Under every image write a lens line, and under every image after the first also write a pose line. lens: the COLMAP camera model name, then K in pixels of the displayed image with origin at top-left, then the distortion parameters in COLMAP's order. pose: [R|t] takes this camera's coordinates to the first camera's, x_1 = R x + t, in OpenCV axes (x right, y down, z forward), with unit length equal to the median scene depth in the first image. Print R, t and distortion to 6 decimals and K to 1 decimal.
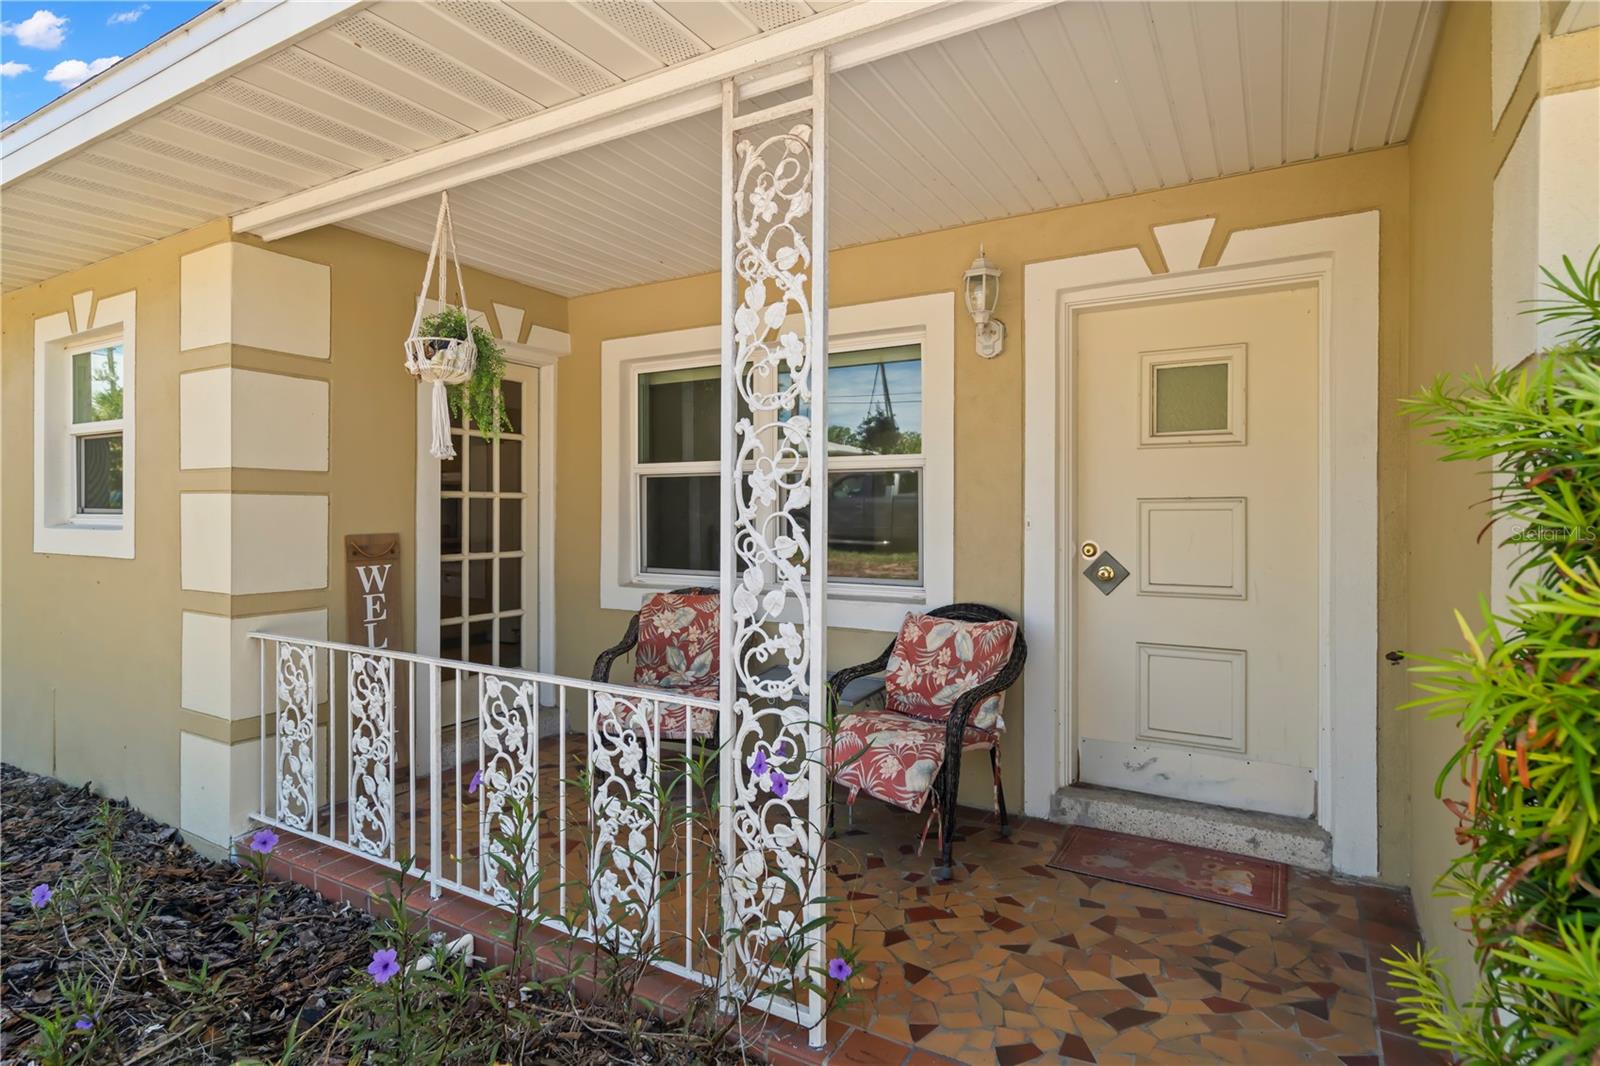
lens RADIAL K [[829.7, 0, 798.9], [0, 829.7, 522.4], [0, 0, 1]] dist [0.001279, 0.000213]
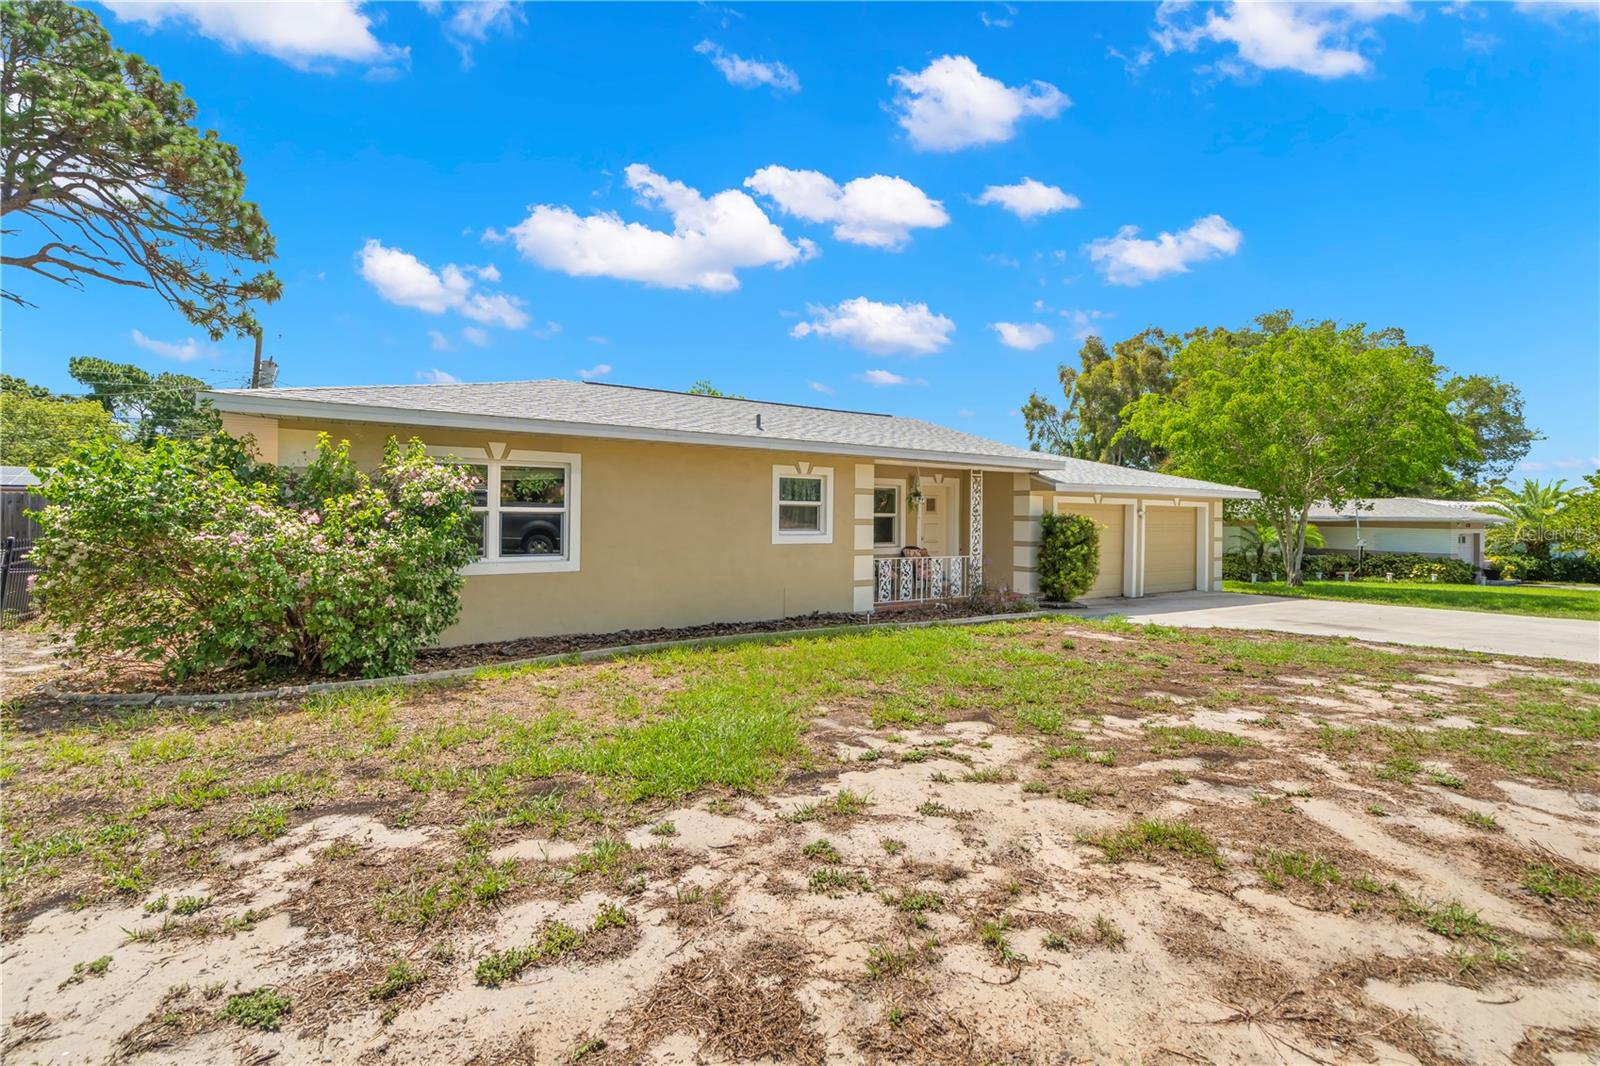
lens RADIAL K [[725.9, 0, 791.9], [0, 725.9, 528.0], [0, 0, 1]] dist [-0.002959, 0.000109]
pose [[0.439383, -0.011530, 0.898226, -3.964500], [0.000835, 0.999922, 0.012427, -0.063144], [-0.898299, -0.004710, 0.439358, -0.223531]]
